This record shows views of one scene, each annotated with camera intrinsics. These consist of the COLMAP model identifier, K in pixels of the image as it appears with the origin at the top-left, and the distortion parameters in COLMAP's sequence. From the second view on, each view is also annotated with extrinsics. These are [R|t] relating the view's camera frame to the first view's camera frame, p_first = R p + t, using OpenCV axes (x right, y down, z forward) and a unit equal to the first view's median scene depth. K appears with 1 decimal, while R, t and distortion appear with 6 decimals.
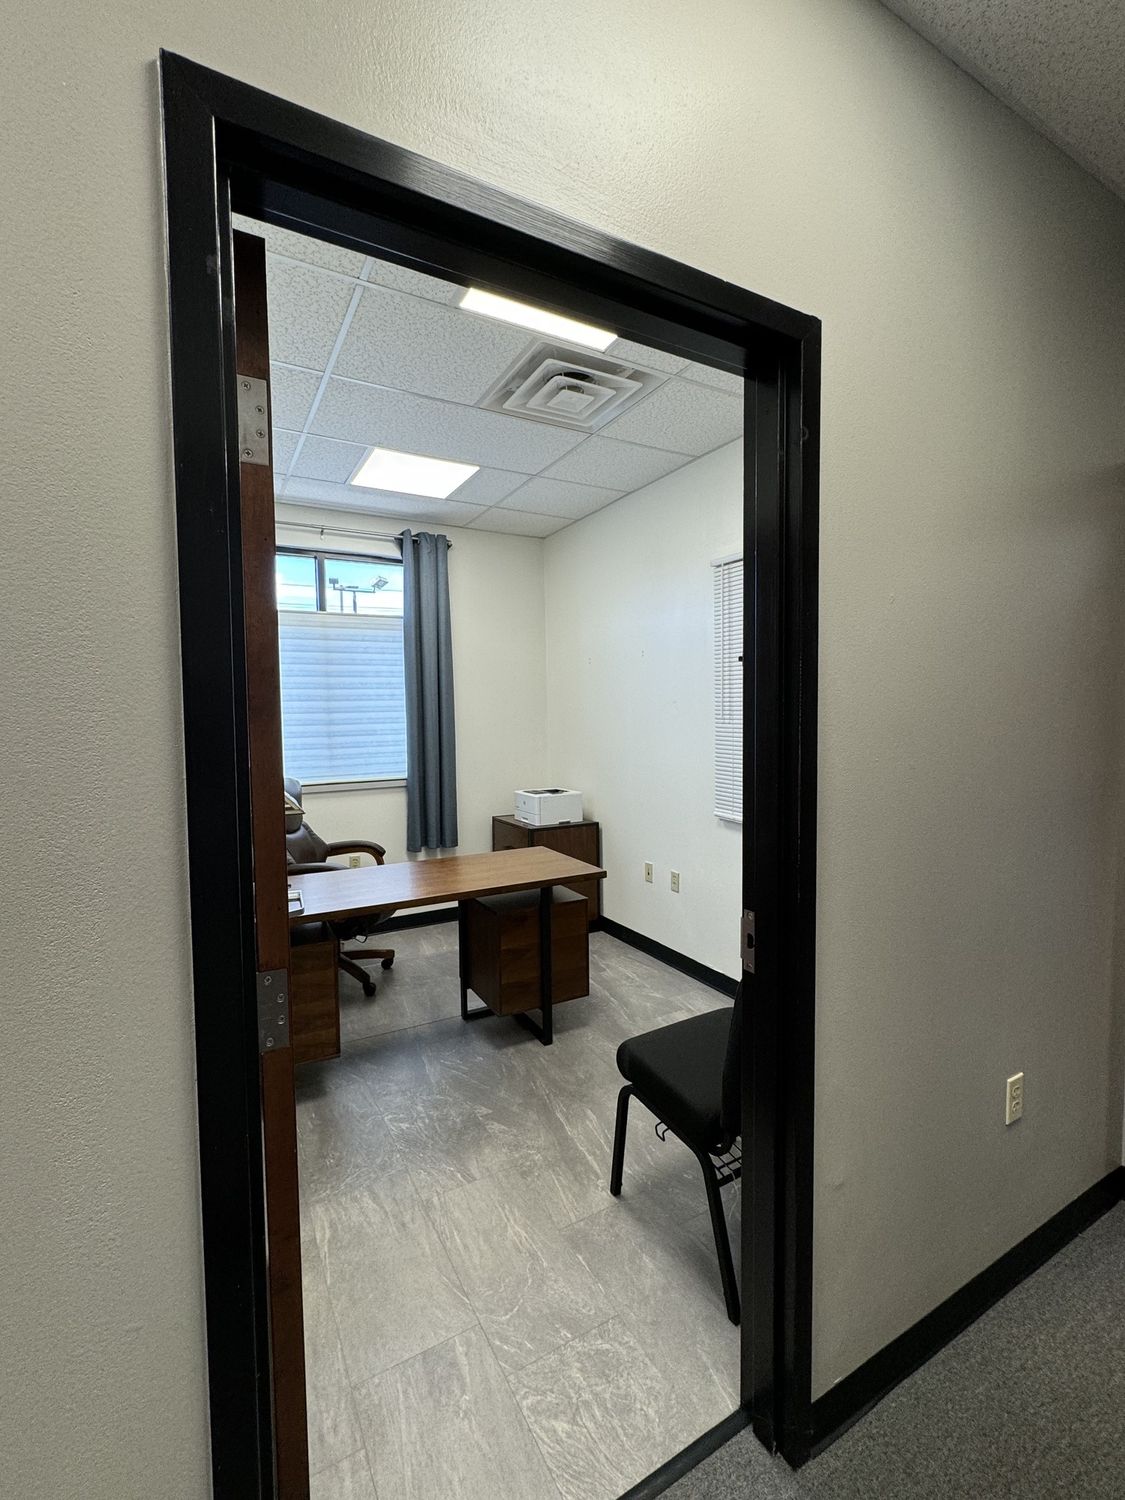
lens RADIAL K [[652.2, 0, 559.9], [0, 652.2, 751.8], [0, 0, 1]] dist [-0.003707, 0.001760]
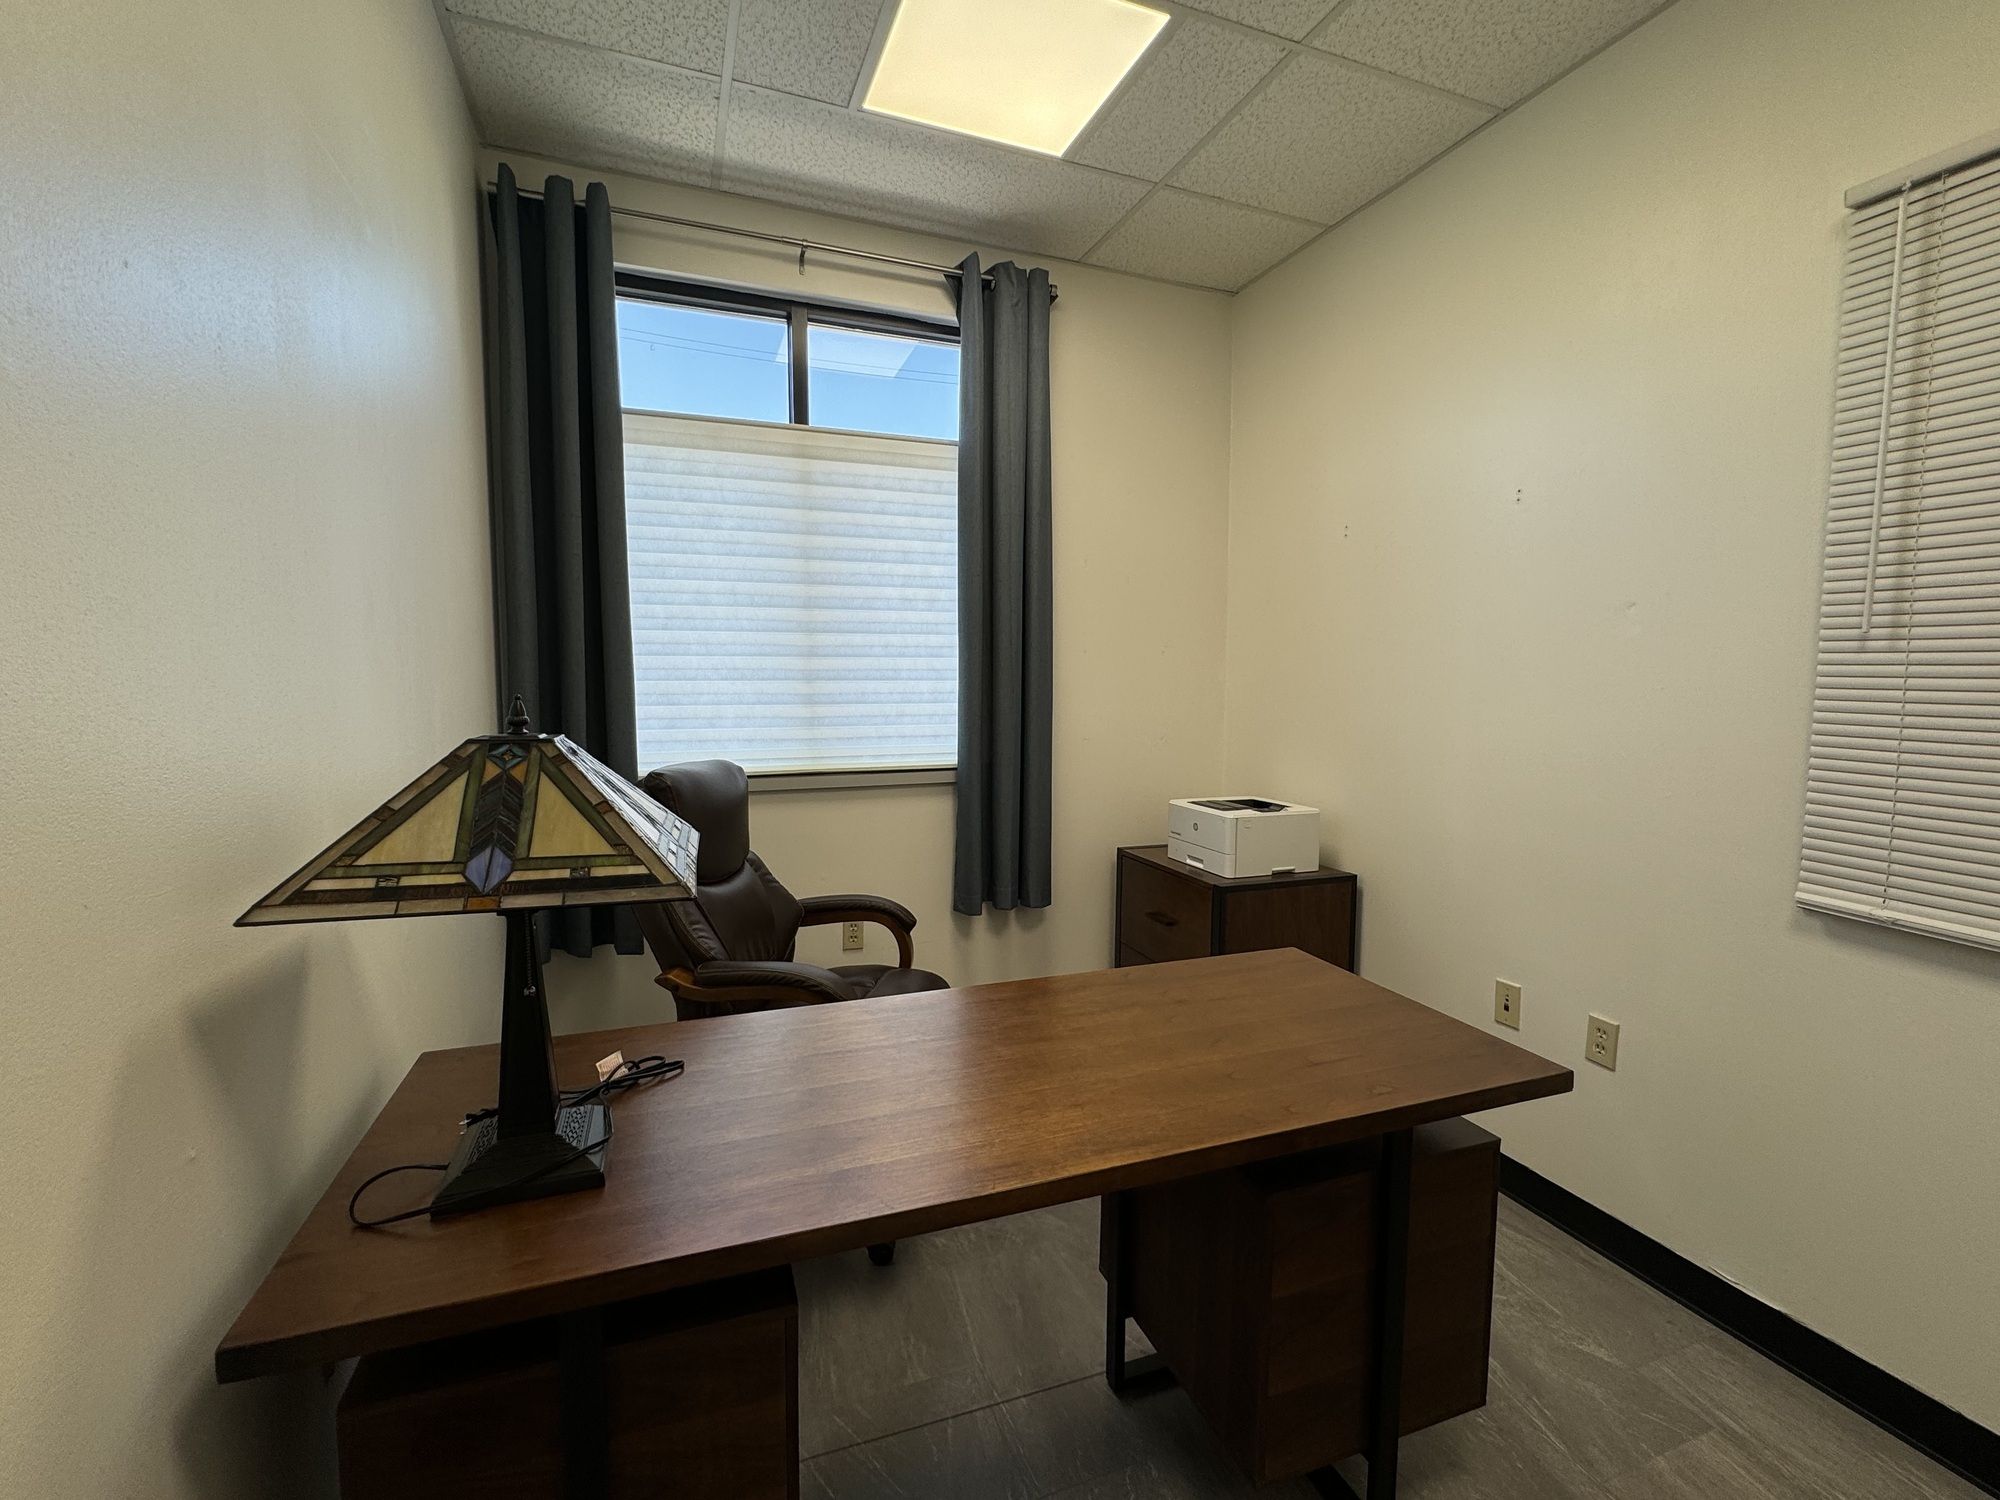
lens RADIAL K [[869.6, 0, 999.4], [0, 869.6, 747.0], [0, 0, 1]] dist [-0.003707, 0.001760]
pose [[0.990275, 0.030589, -0.135717, -0.115063], [-0.027524, 0.999323, 0.024404, 0.007798], [0.136372, -0.020431, 0.990447, 0.353109]]
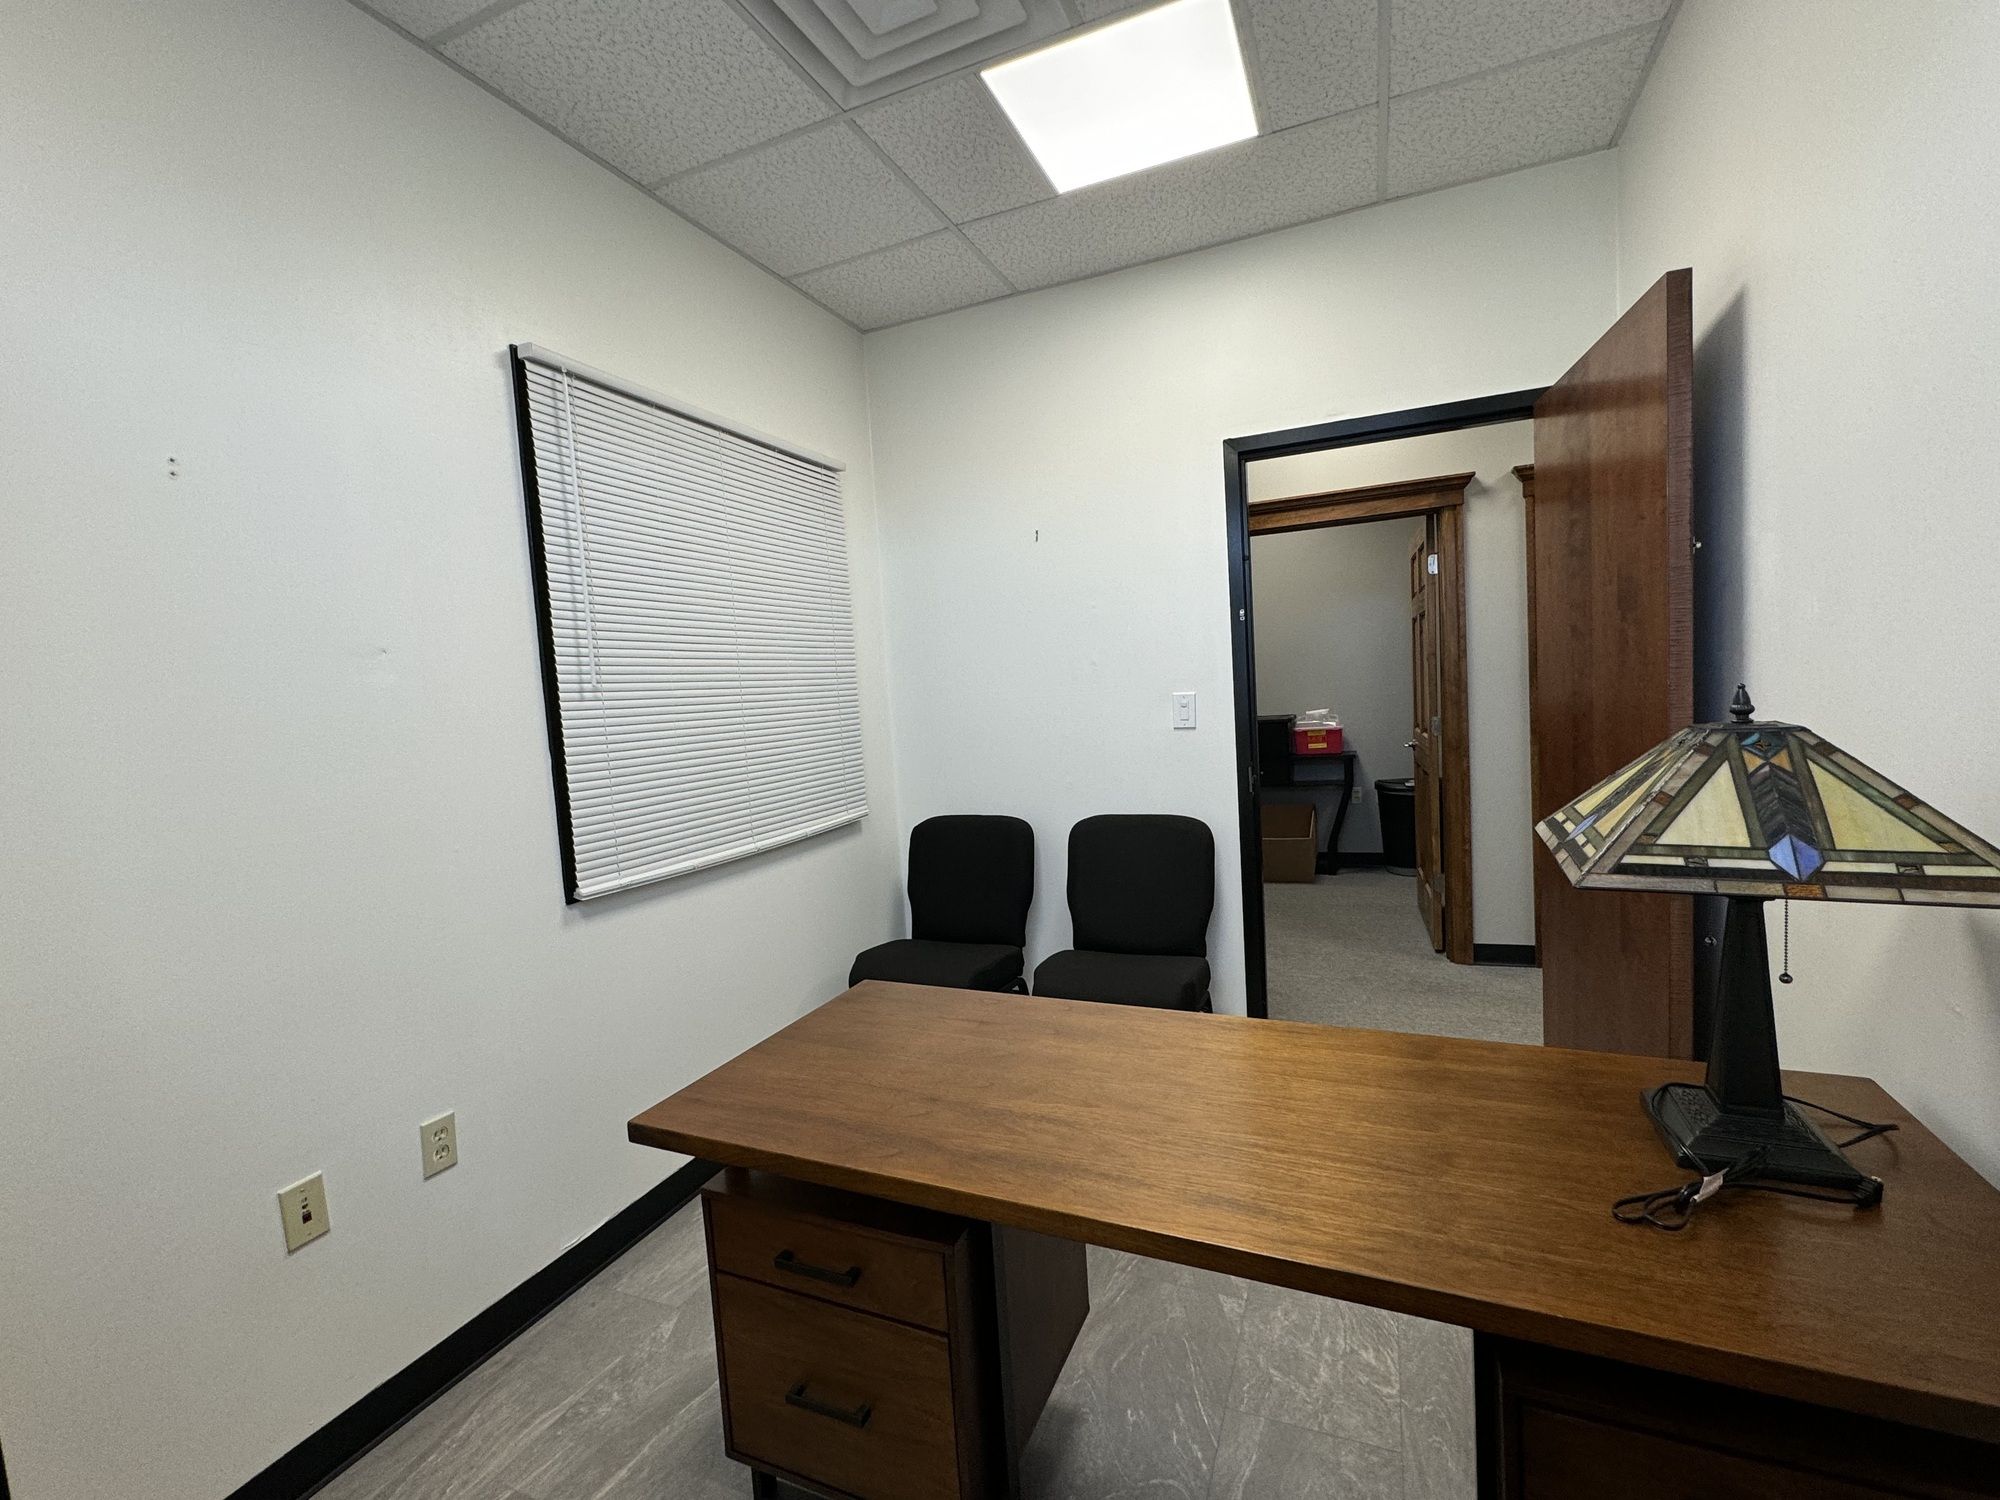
lens RADIAL K [[869.6, 0, 999.6], [0, 869.6, 751.6], [0, 0, 1]] dist [-0.003707, 0.001760]
pose [[-0.609122, -0.006483, 0.793050, -0.345743], [0.115863, 0.988510, 0.097073, -0.025294], [-0.784567, 0.151014, -0.601372, 0.883586]]
